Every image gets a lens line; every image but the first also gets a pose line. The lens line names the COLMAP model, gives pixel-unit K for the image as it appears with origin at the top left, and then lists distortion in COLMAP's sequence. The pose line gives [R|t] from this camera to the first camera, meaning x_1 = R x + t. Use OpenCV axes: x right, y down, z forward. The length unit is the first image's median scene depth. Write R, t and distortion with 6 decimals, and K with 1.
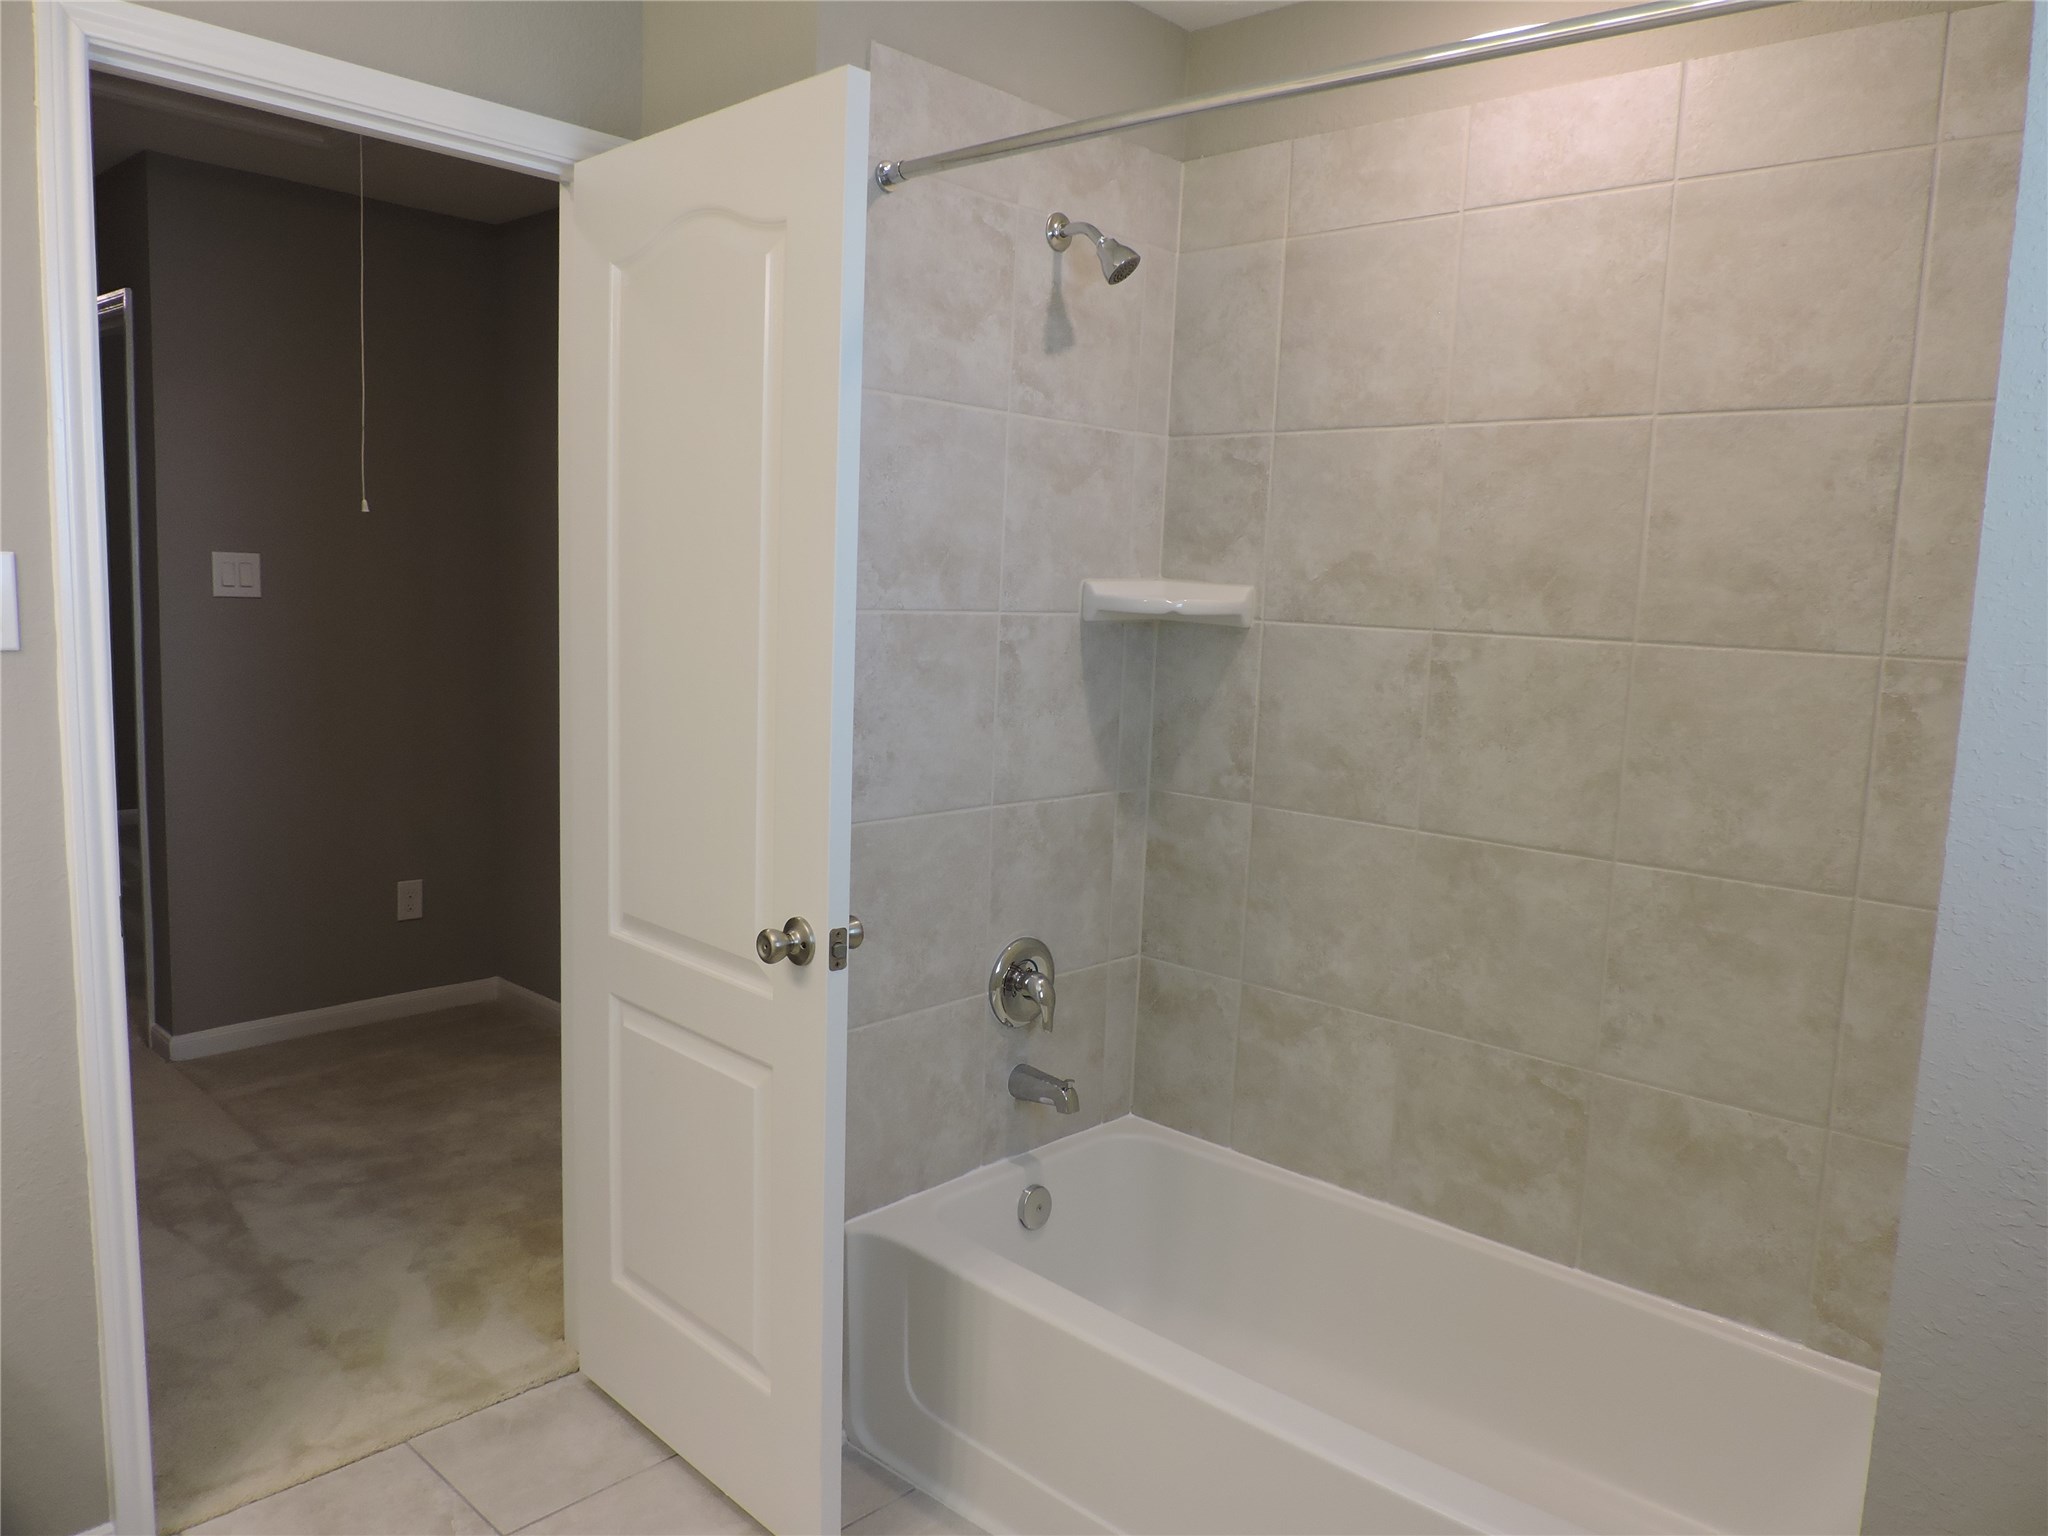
lens RADIAL K [[1475.6, 0, 1040.5], [0, 1475.6, 767.9], [0, 0, 1]] dist [-0.012209, 0.001224]
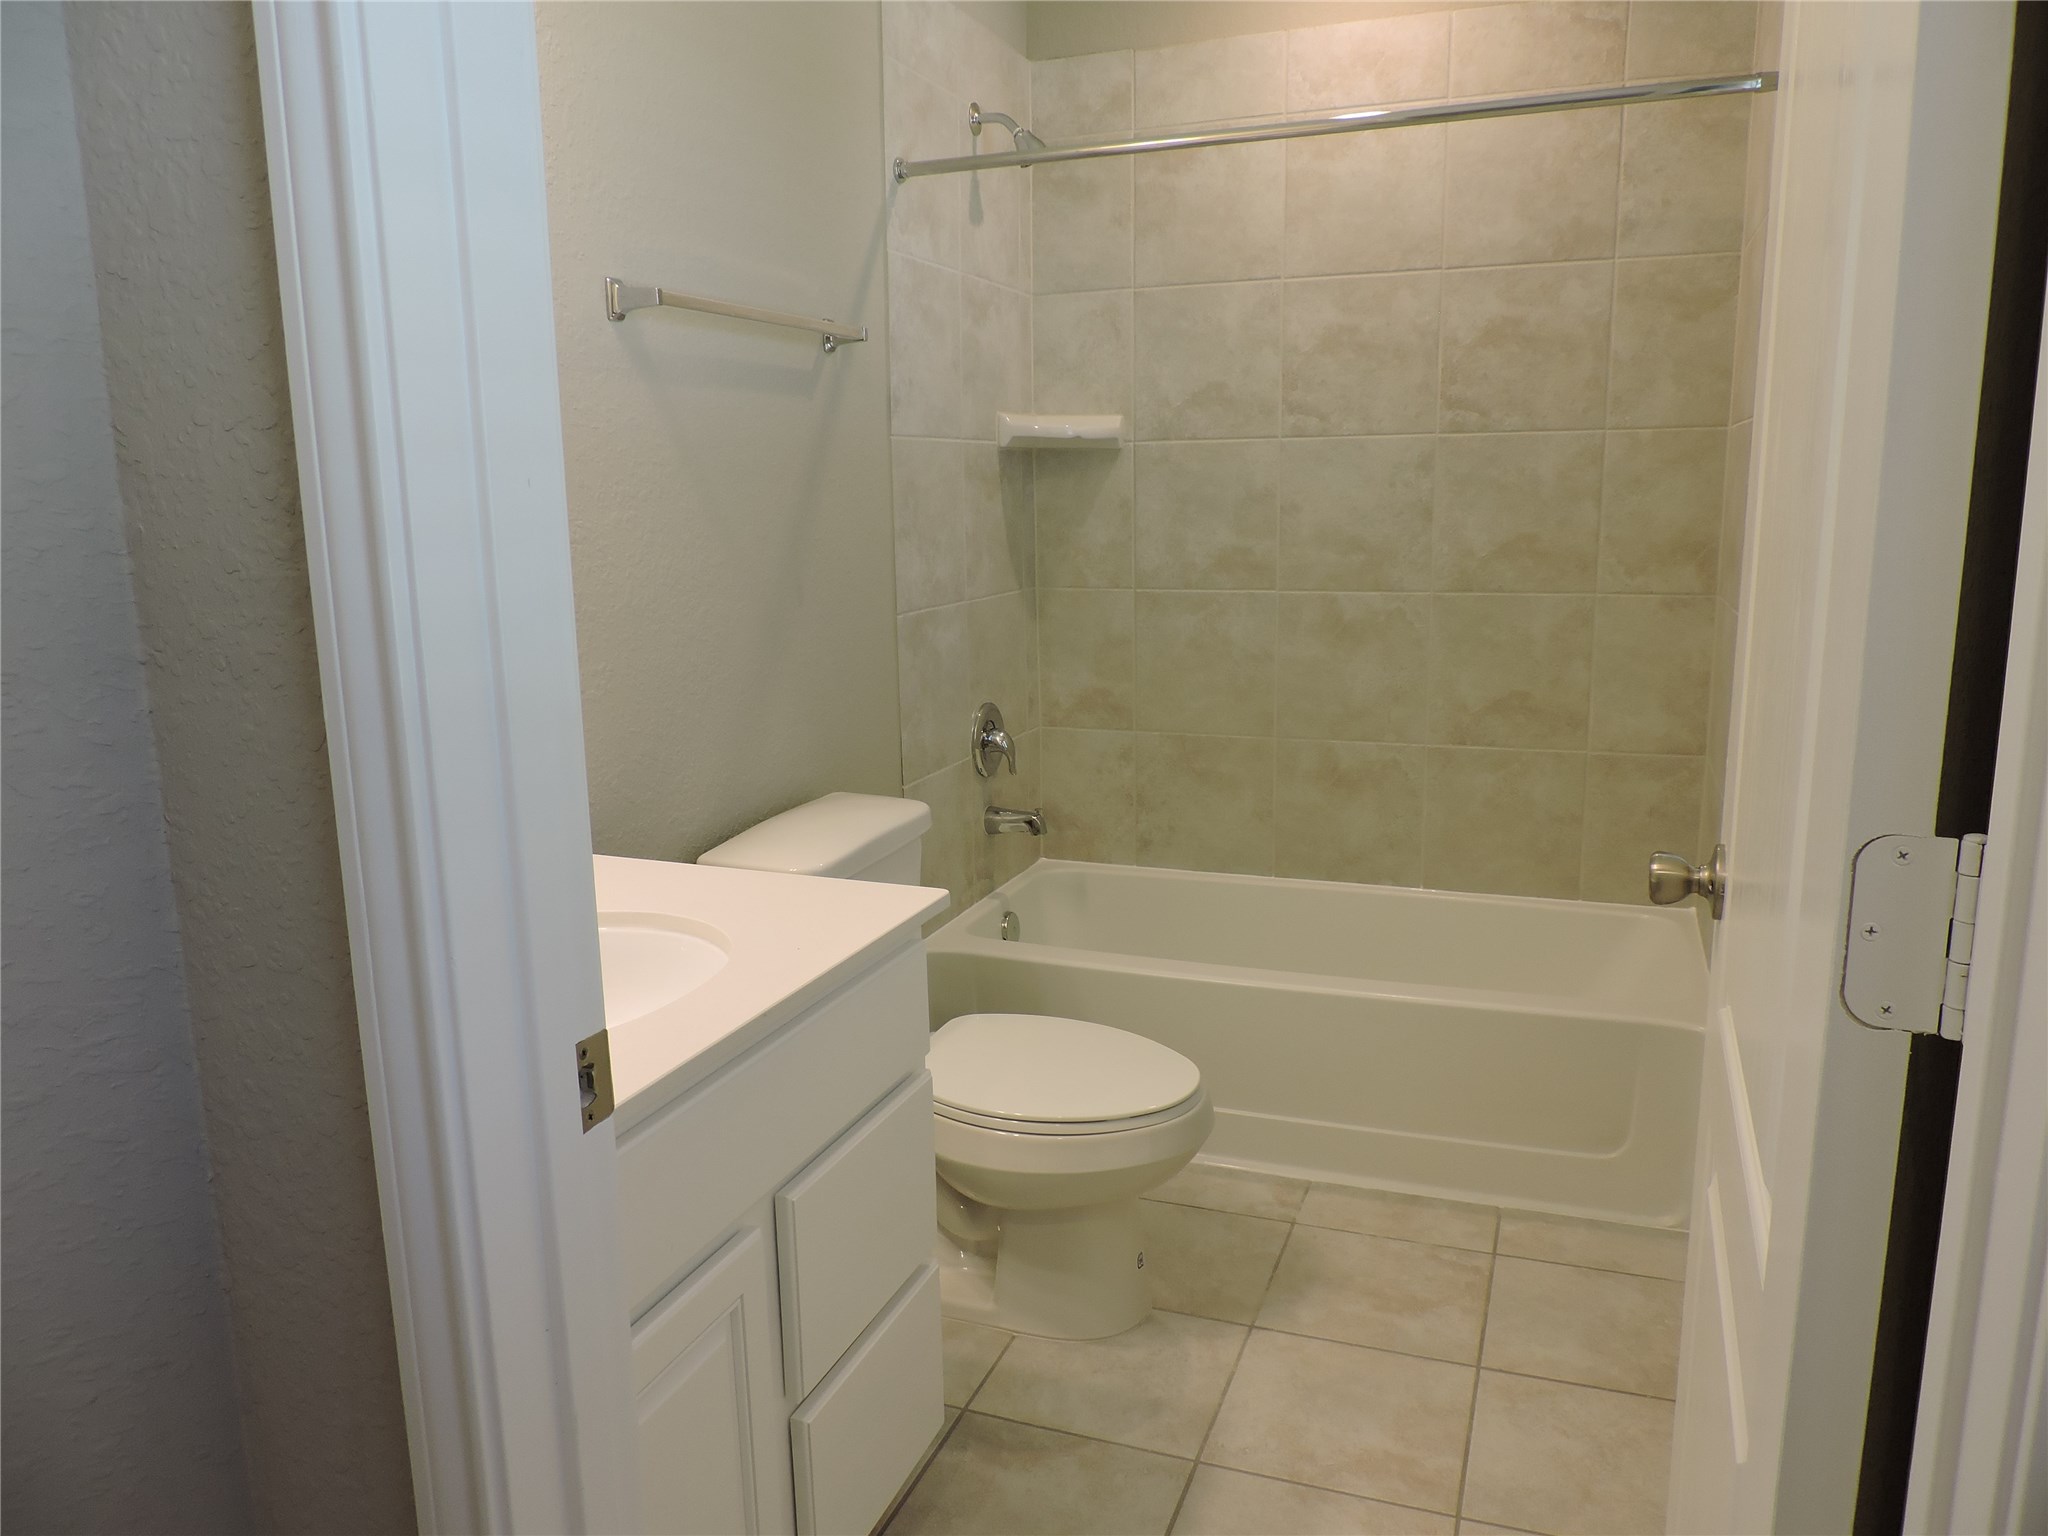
lens RADIAL K [[1467.8, 0, 1024.0], [0, 1467.8, 768.0], [0, 0, 1]] dist [0.059232, -0.001161]
pose [[0.934897, -0.111693, 0.336887, -0.412668], [0.086723, 0.992309, 0.088330, 0.062421], [-0.344161, -0.053364, 0.937393, -0.189417]]
